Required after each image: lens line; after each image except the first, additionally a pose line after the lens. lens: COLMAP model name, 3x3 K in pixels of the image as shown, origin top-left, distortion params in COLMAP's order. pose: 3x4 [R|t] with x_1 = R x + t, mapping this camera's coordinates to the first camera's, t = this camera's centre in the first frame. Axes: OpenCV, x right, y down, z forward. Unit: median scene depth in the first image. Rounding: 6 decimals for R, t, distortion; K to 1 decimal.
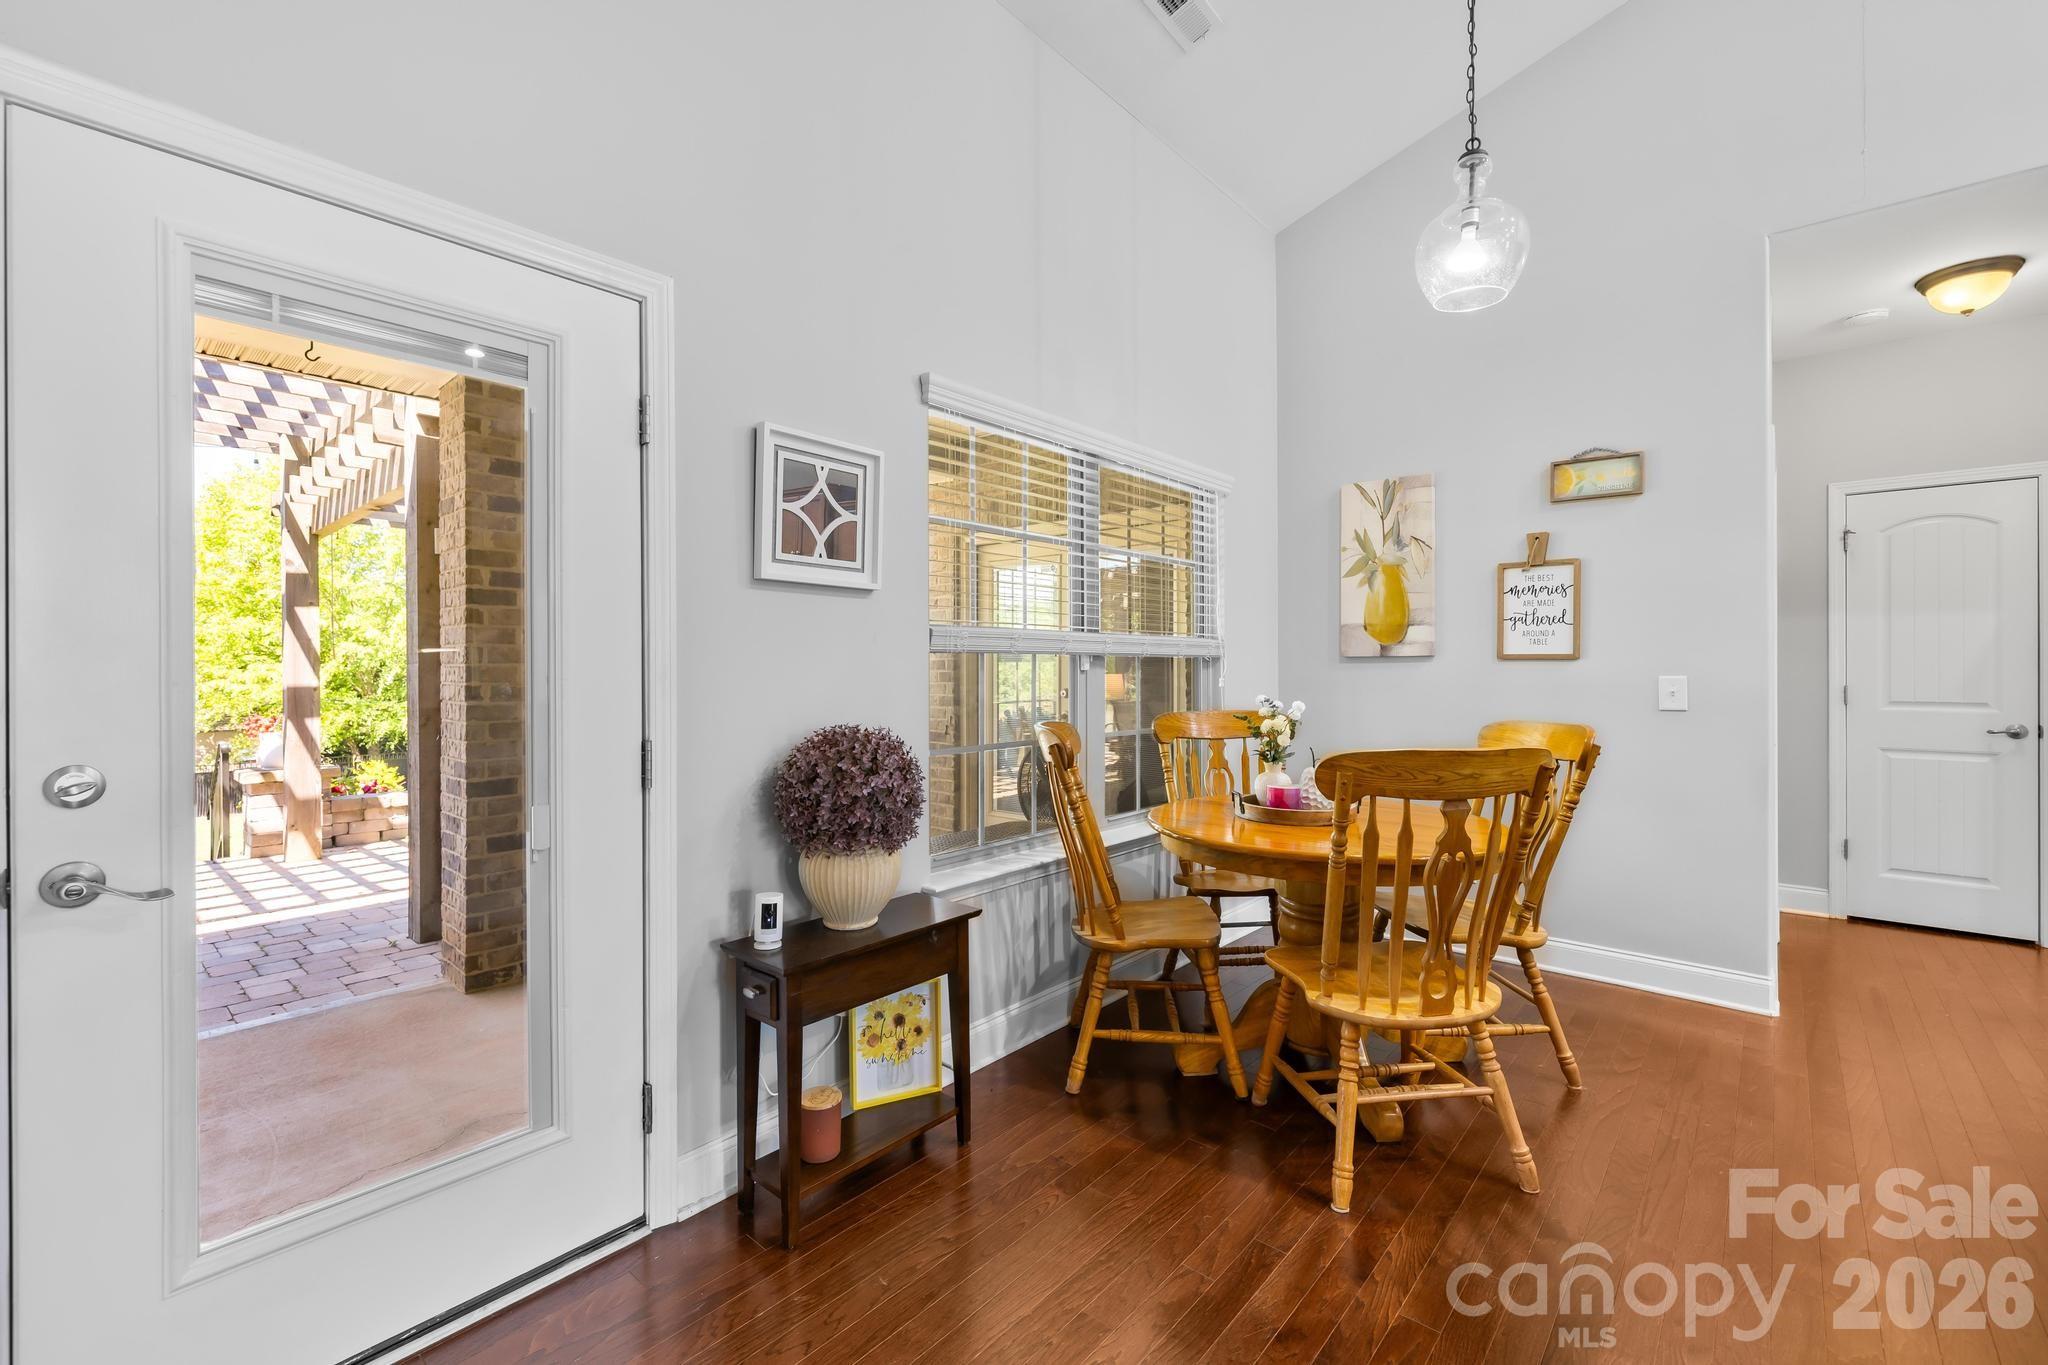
lens RADIAL K [[863.4, 0, 1014.1], [0, 863.4, 666.2], [0, 0, 1]] dist [0.000694, 0.000135]
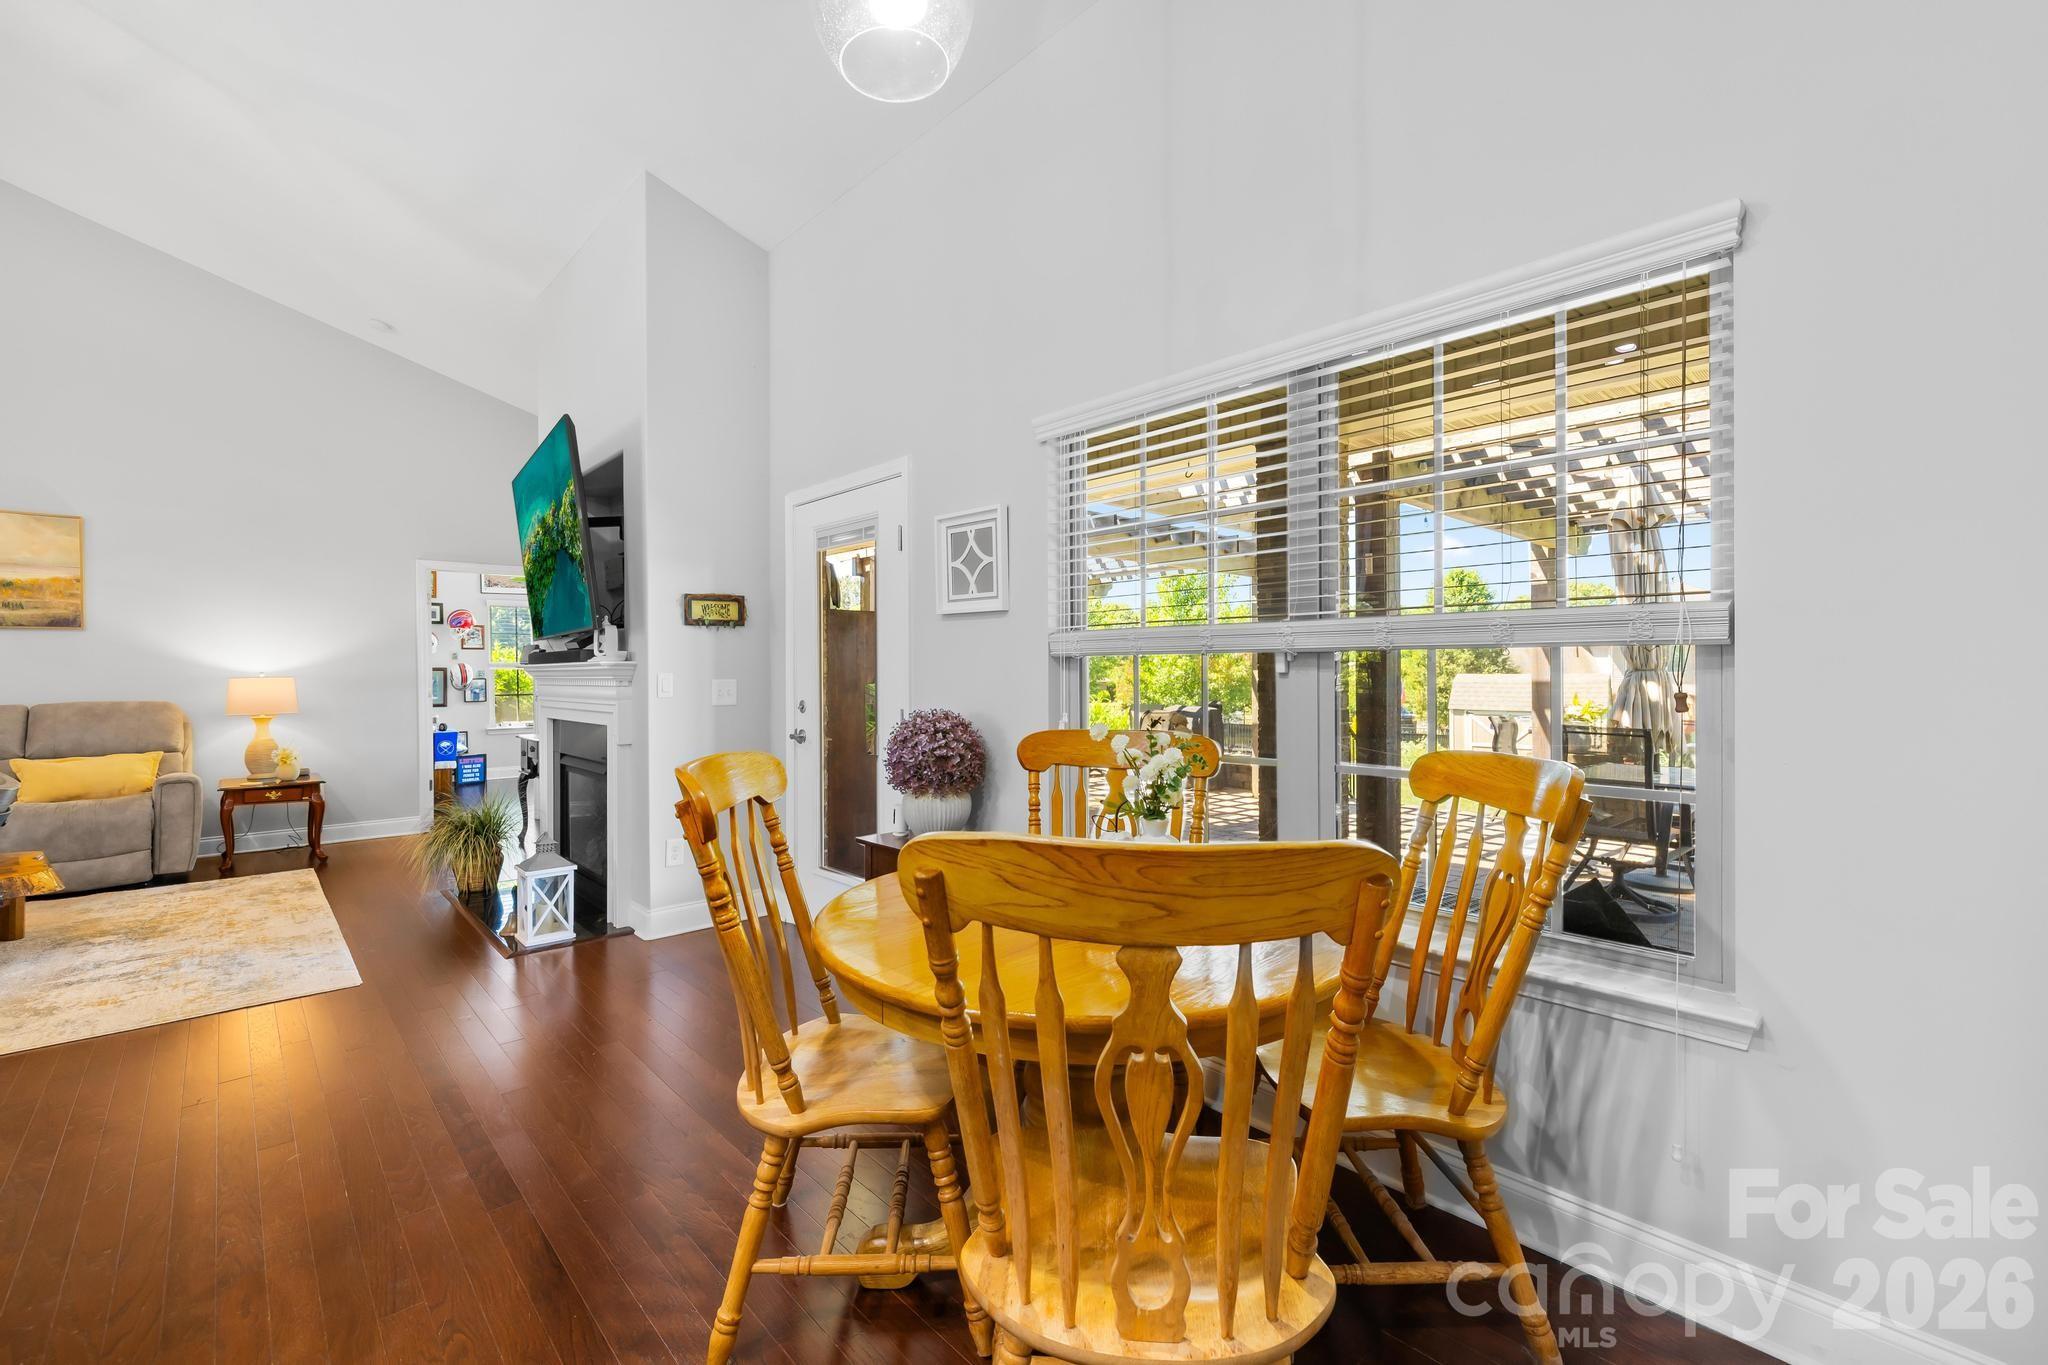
lens RADIAL K [[863.4, 0, 1010.5], [0, 863.4, 671.6], [0, 0, 1]] dist [0.000694, 0.000135]
pose [[-0.110094, 0.006254, -0.993901, 1.061452], [0.005668, 0.999968, 0.005664, -0.002738], [0.993905, -0.005009, -0.110126, 1.083786]]
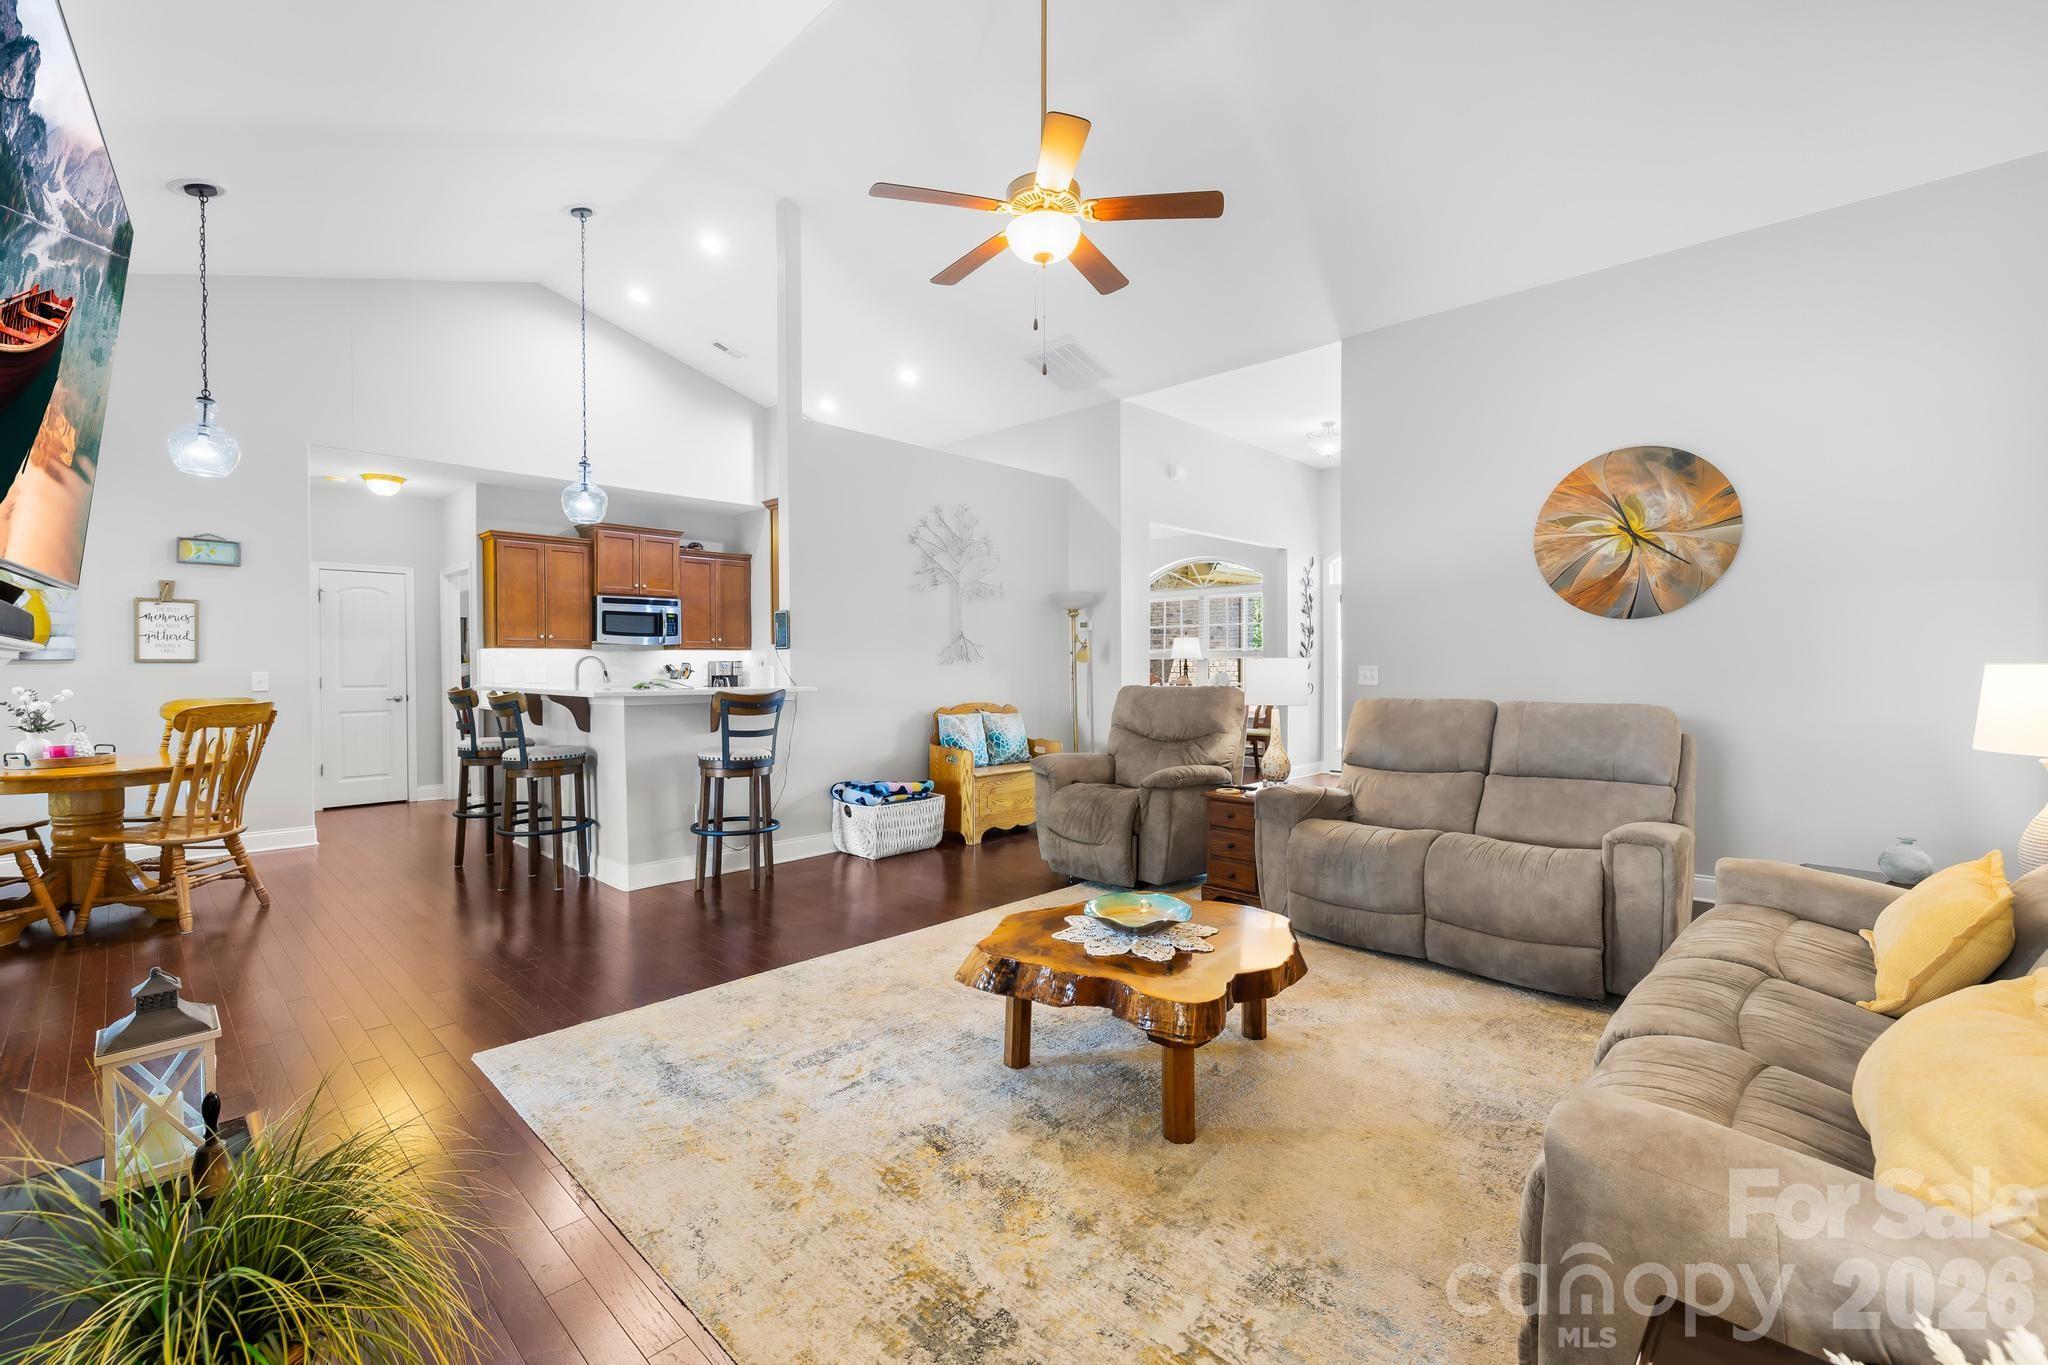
lens RADIAL K [[863.4, 0, 1012.6], [0, 863.4, 674.2], [0, 0, 1]] dist [0.000694, 0.000135]
pose [[0.045634, -0.010376, 0.998904, -1.218021], [0.005652, 0.999933, 0.010129, 0.008885], [-0.998942, 0.005184, 0.045690, -0.812599]]
